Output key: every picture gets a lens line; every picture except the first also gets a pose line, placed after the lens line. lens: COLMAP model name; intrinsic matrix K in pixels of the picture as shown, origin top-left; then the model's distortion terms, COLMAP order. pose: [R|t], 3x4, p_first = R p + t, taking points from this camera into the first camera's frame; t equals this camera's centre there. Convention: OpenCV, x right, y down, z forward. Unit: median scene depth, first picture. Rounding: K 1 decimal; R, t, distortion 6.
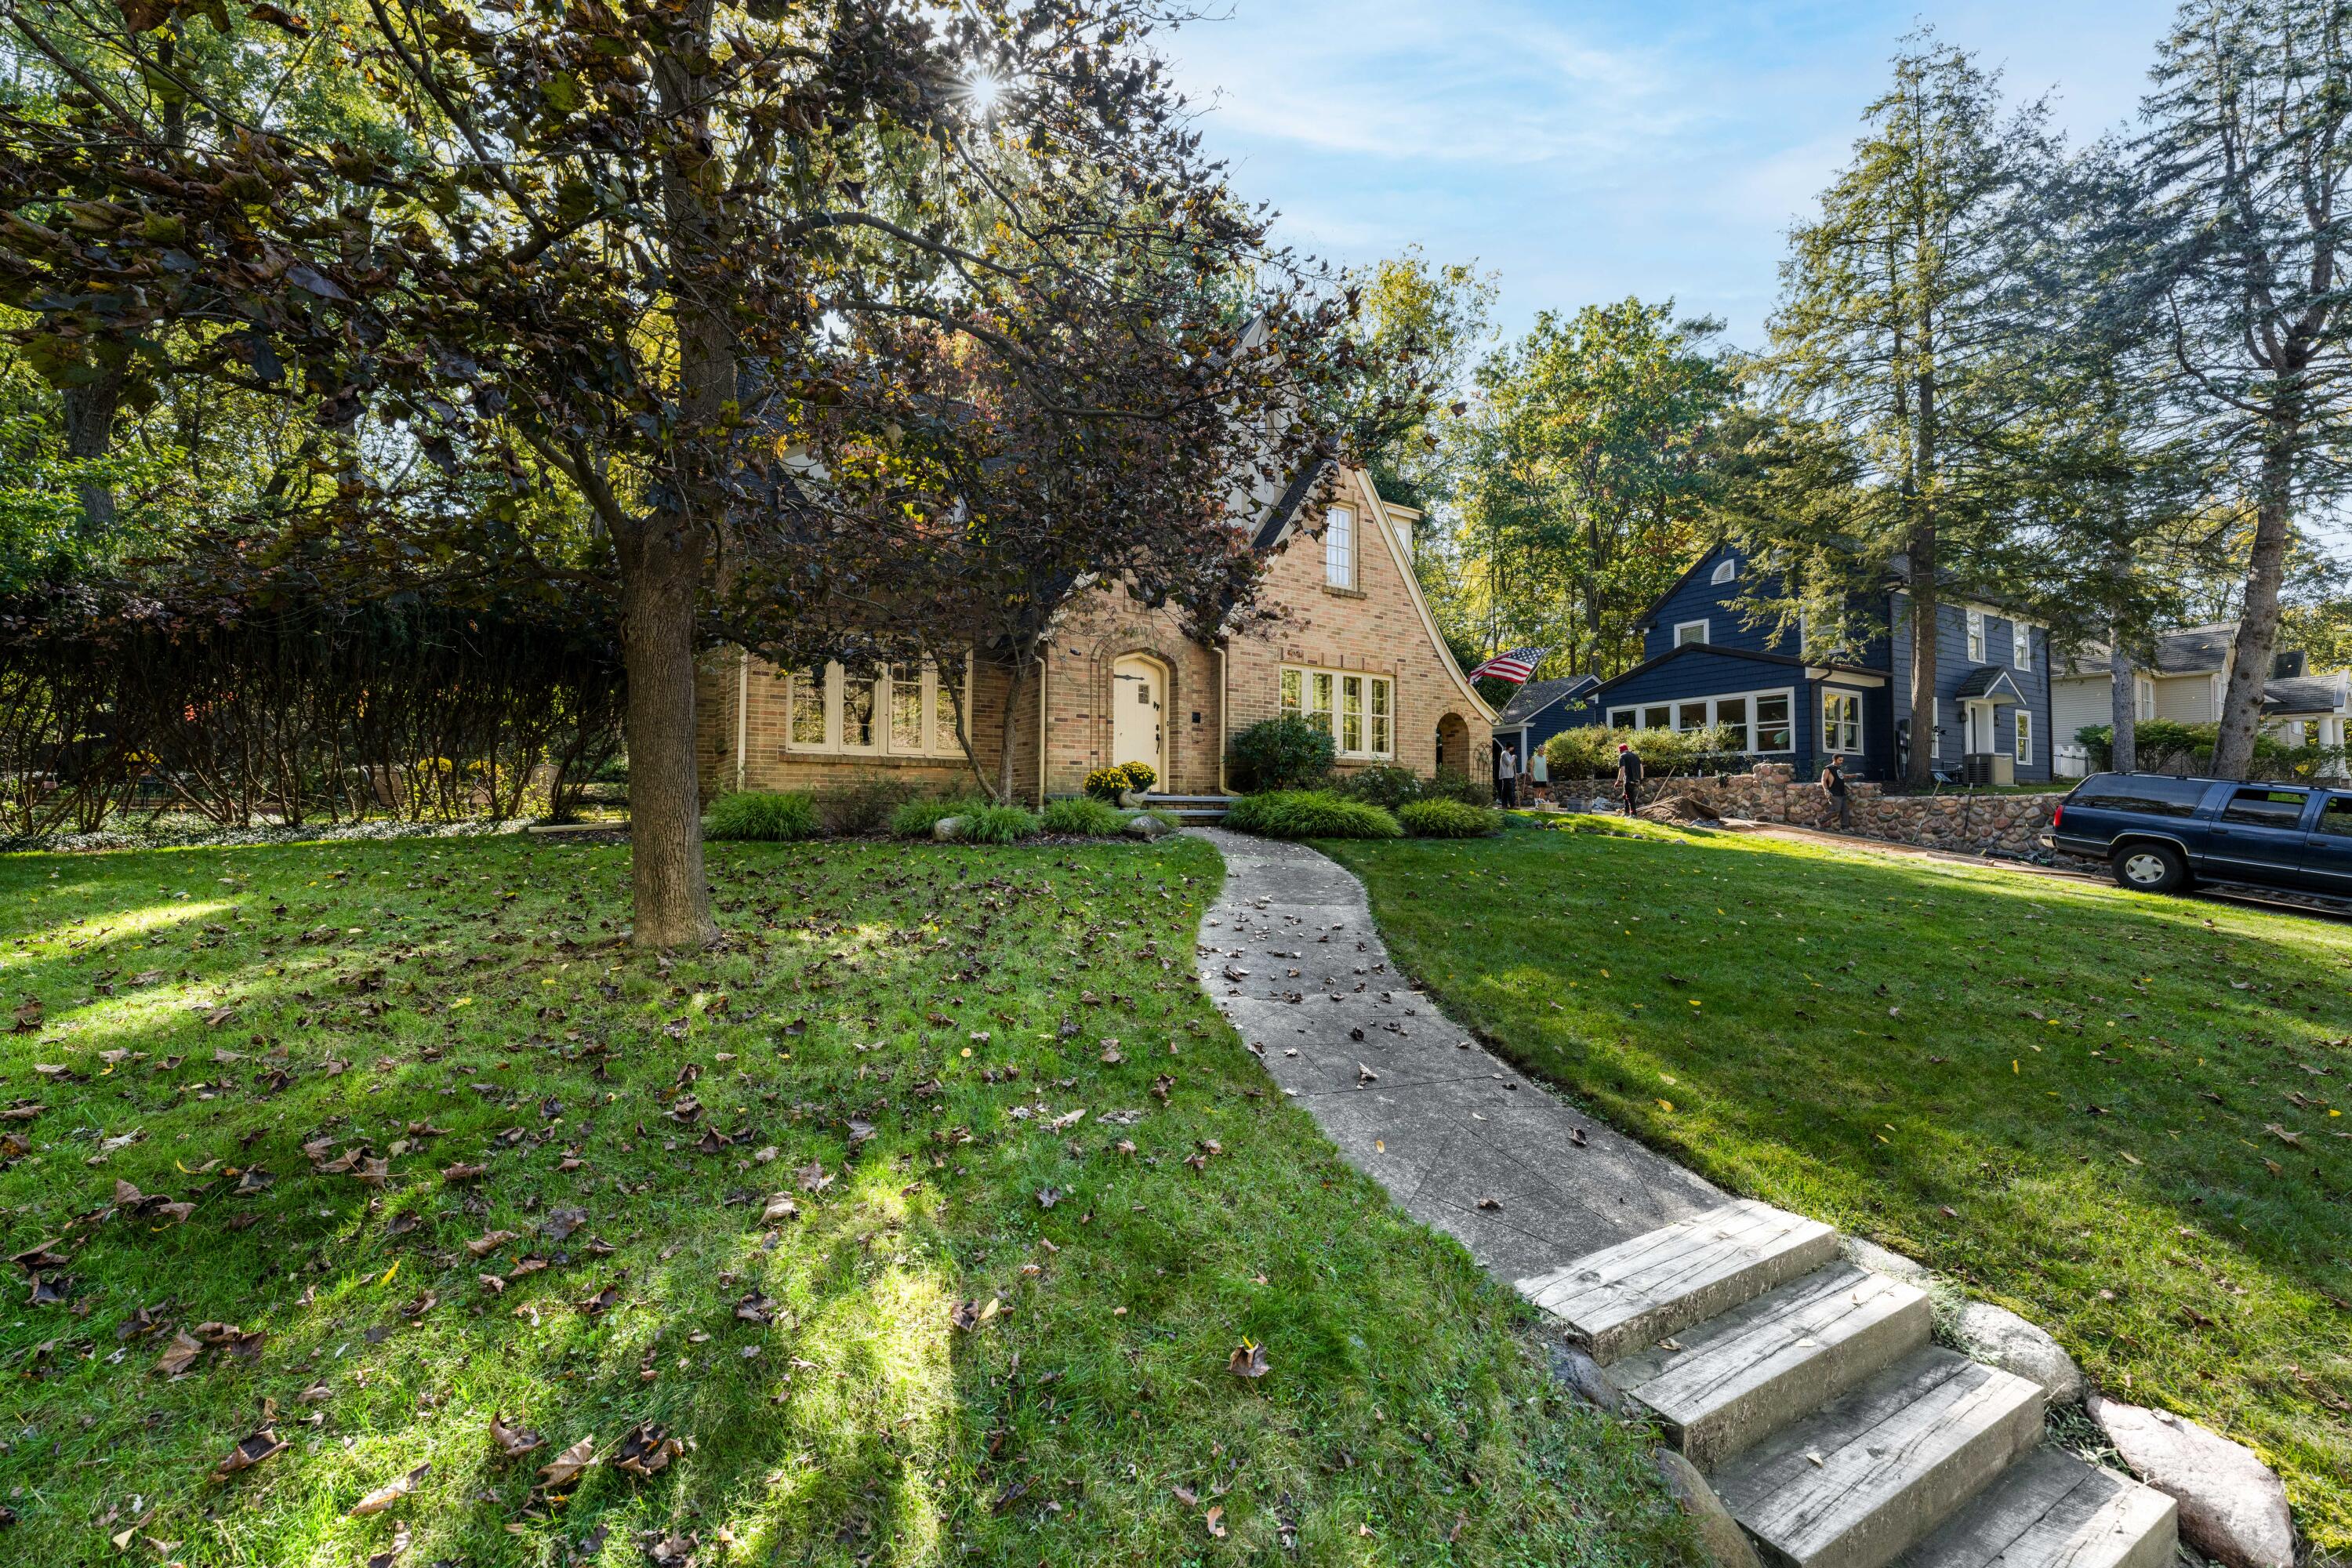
lens RADIAL K [[956.7, 0, 1186.9], [0, 956.7, 796.3], [0, 0, 1]] dist [-0.000324, 0.000003]
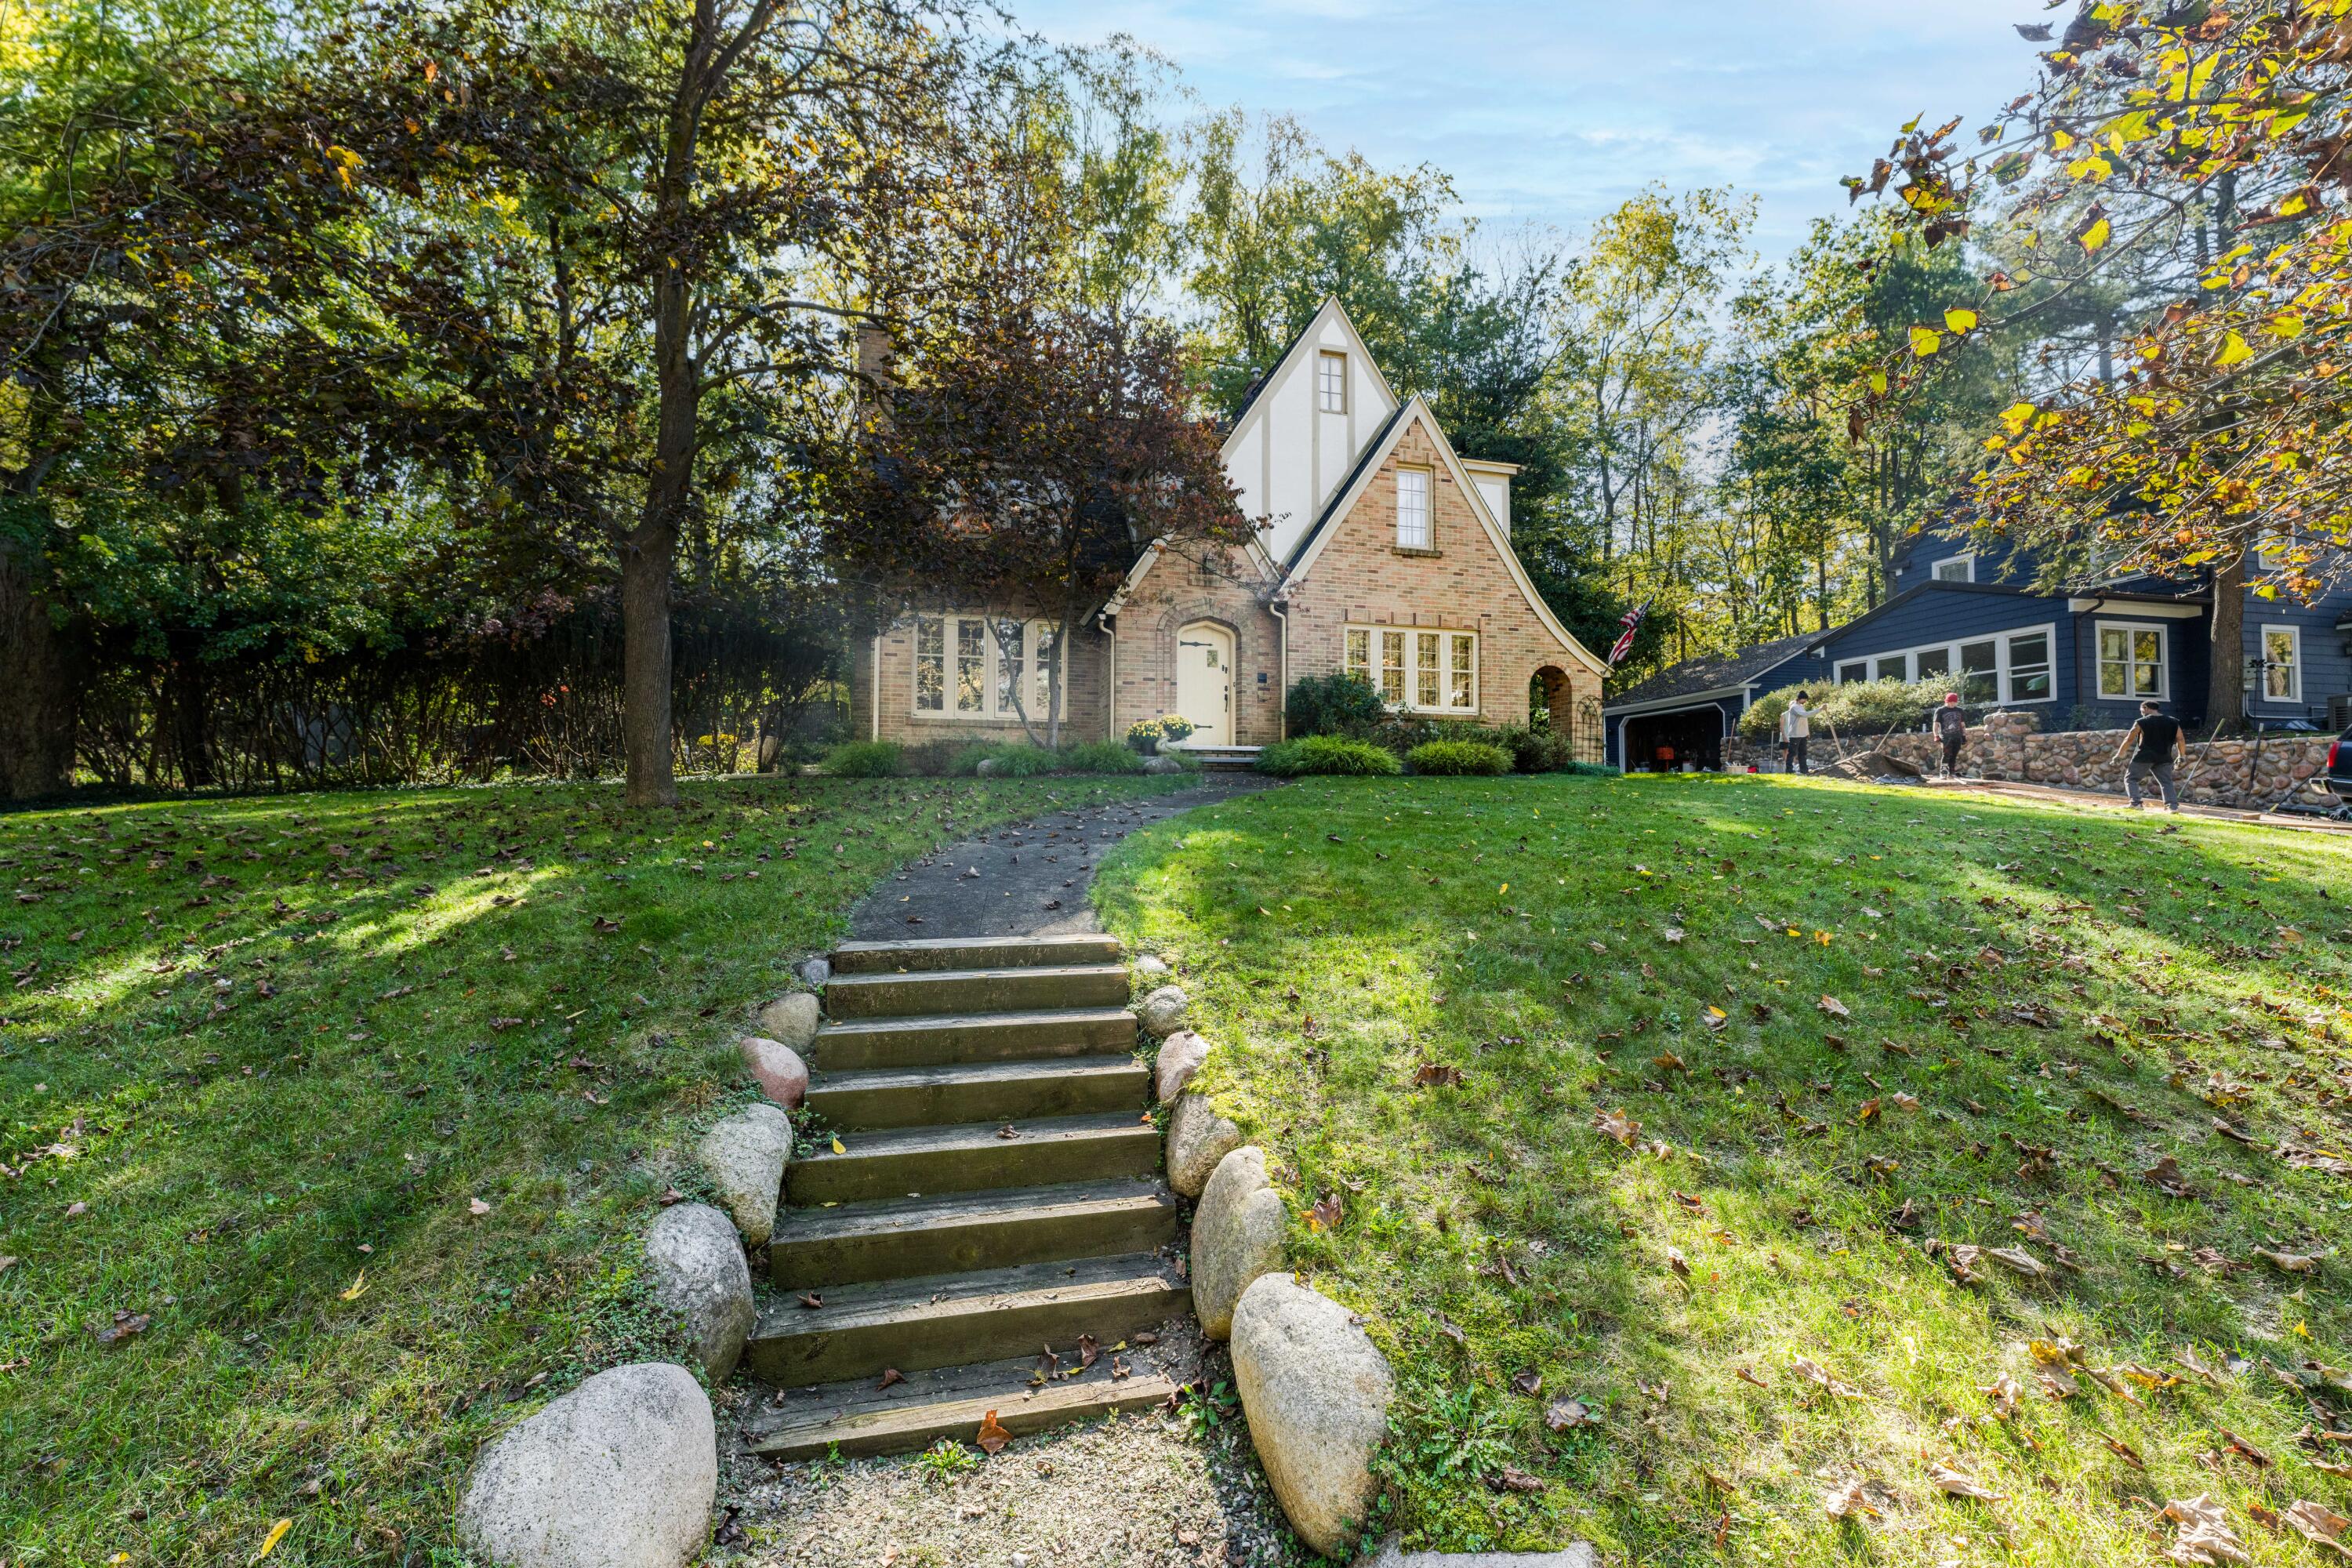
lens RADIAL K [[956.7, 0, 1186.9], [0, 956.7, 796.3], [0, 0, 1]] dist [-0.000324, 0.000003]
pose [[0.955253, -0.008178, -0.295677, 0.185901], [0.010085, 0.999937, 0.004927, 0.034757], [0.295618, -0.007688, 0.955275, -0.051514]]
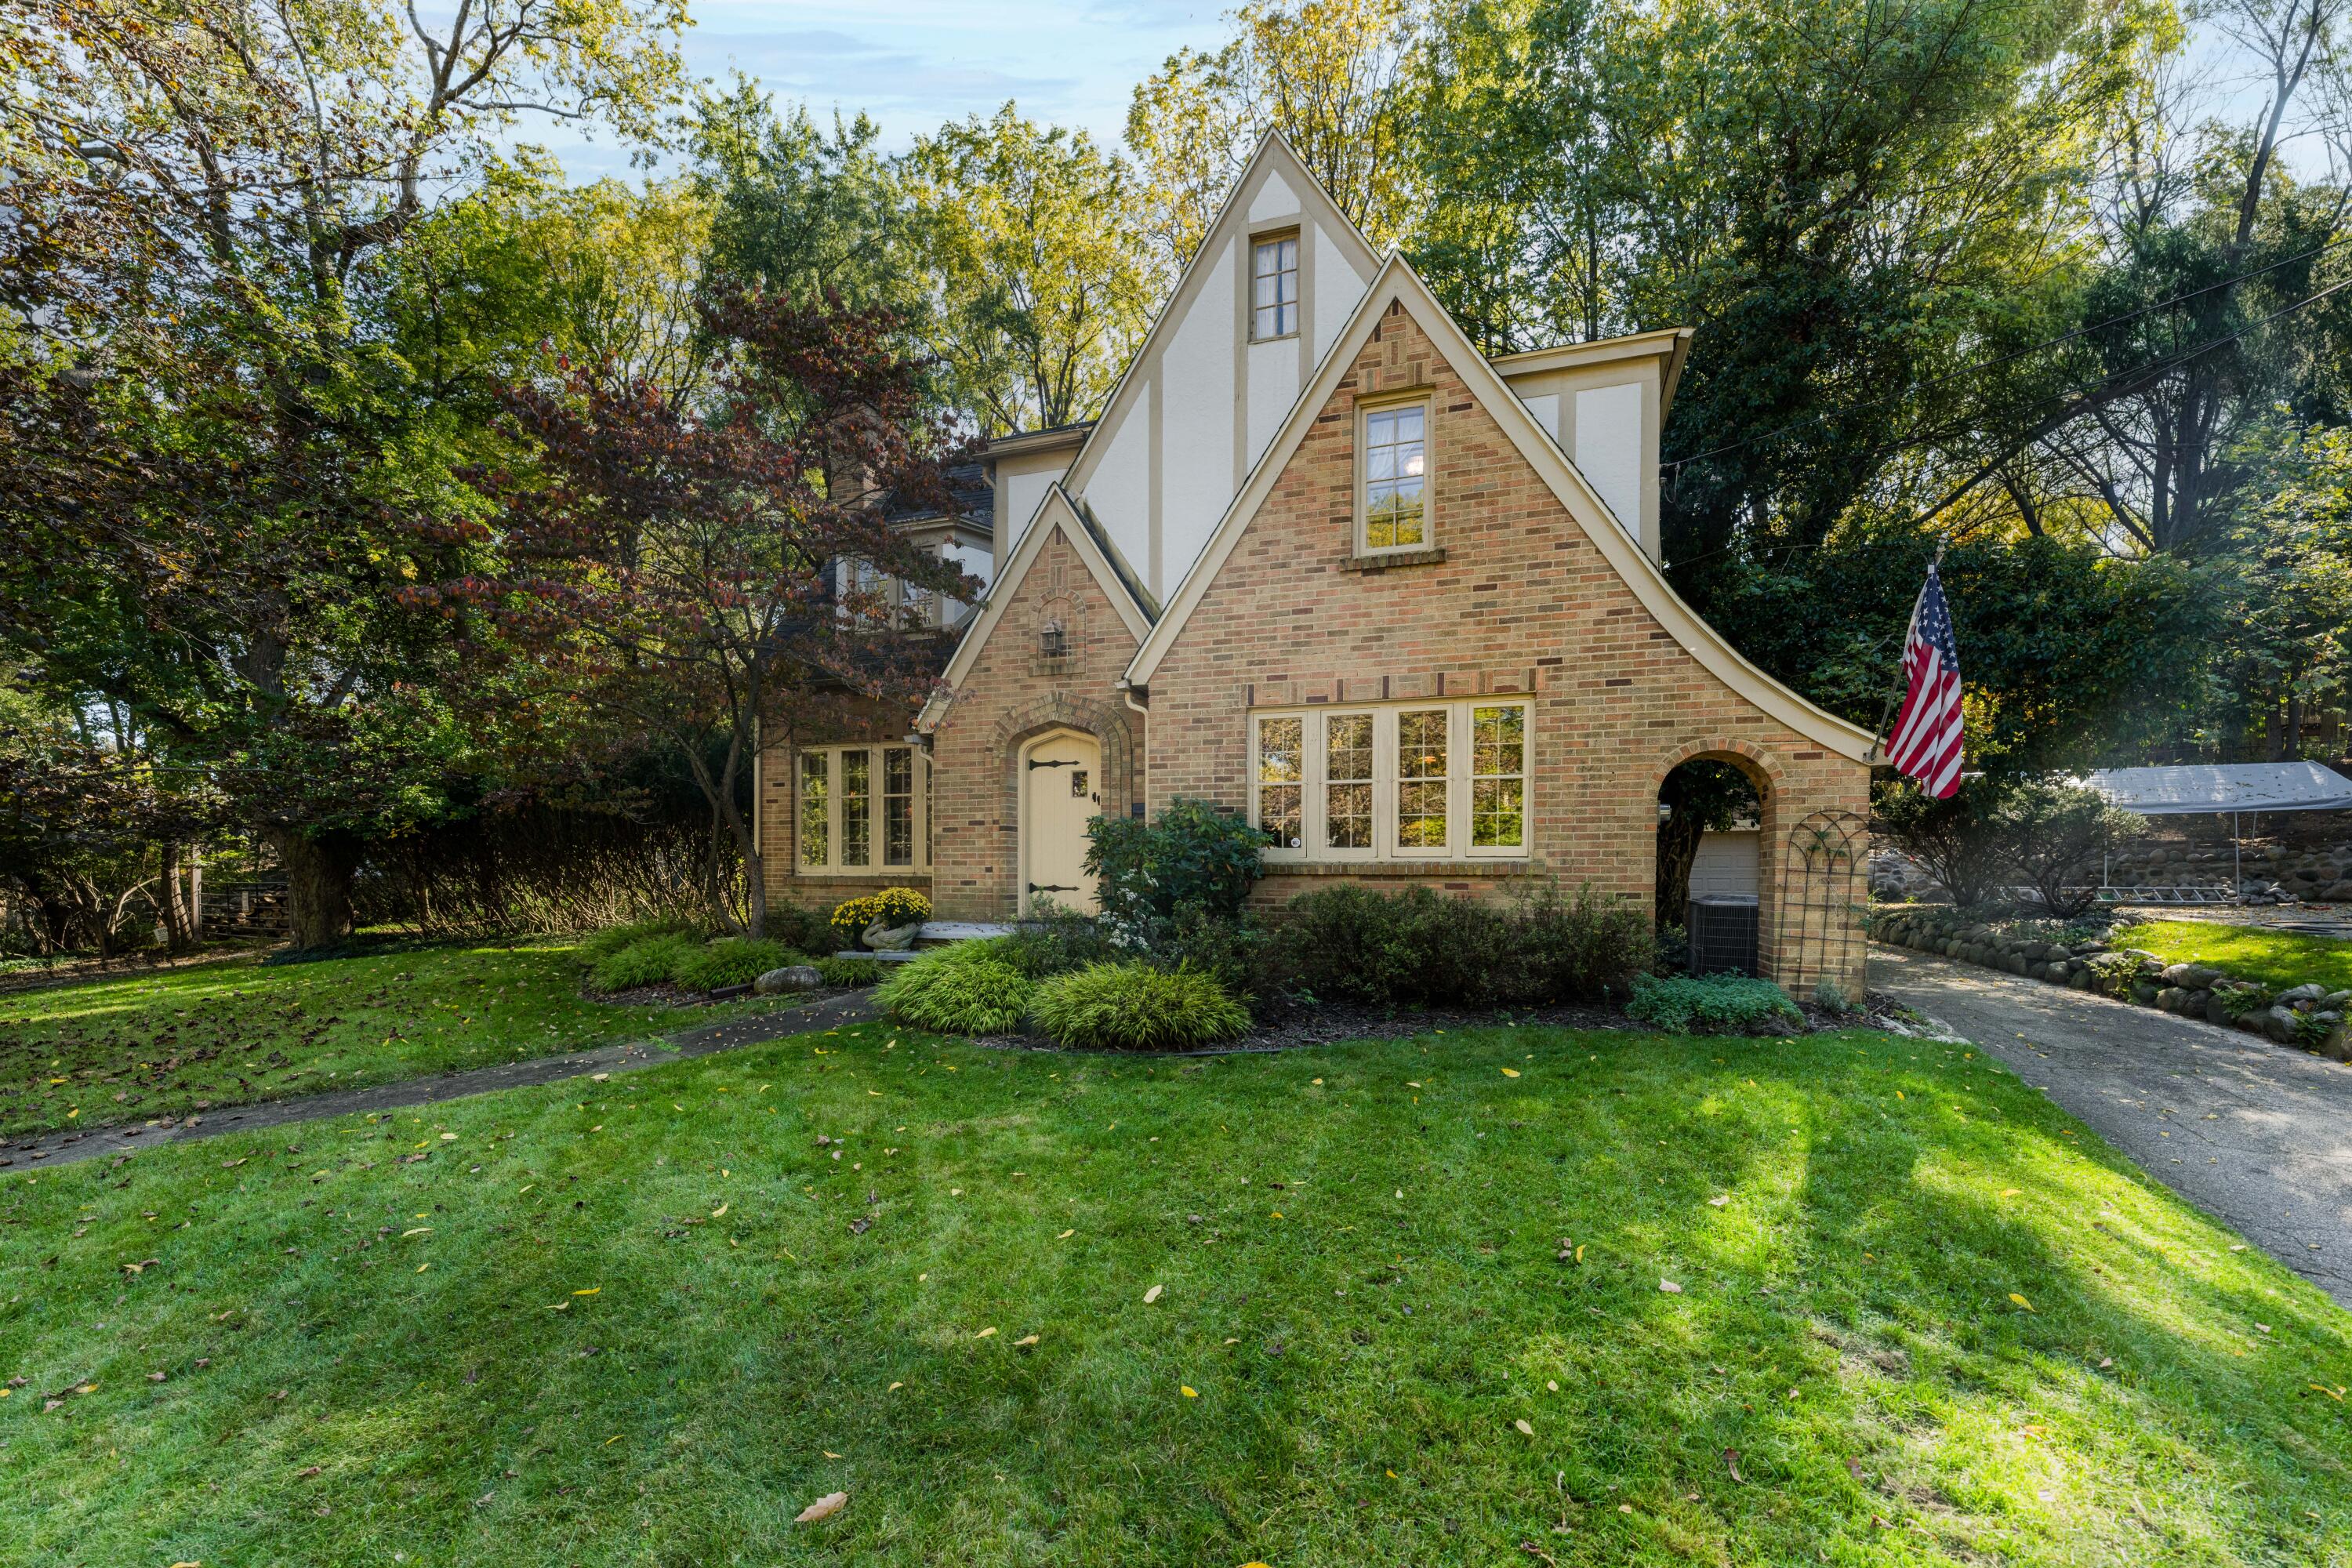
lens RADIAL K [[953.6, 0, 1178.9], [0, 953.6, 941.2], [0, 0, 1]] dist [-0.000737, -0.000020]
pose [[0.595729, 0.048207, -0.801737, 0.440283], [0.007724, 0.997807, 0.065736, -0.023923], [0.803148, -0.045354, 0.594050, 0.451820]]
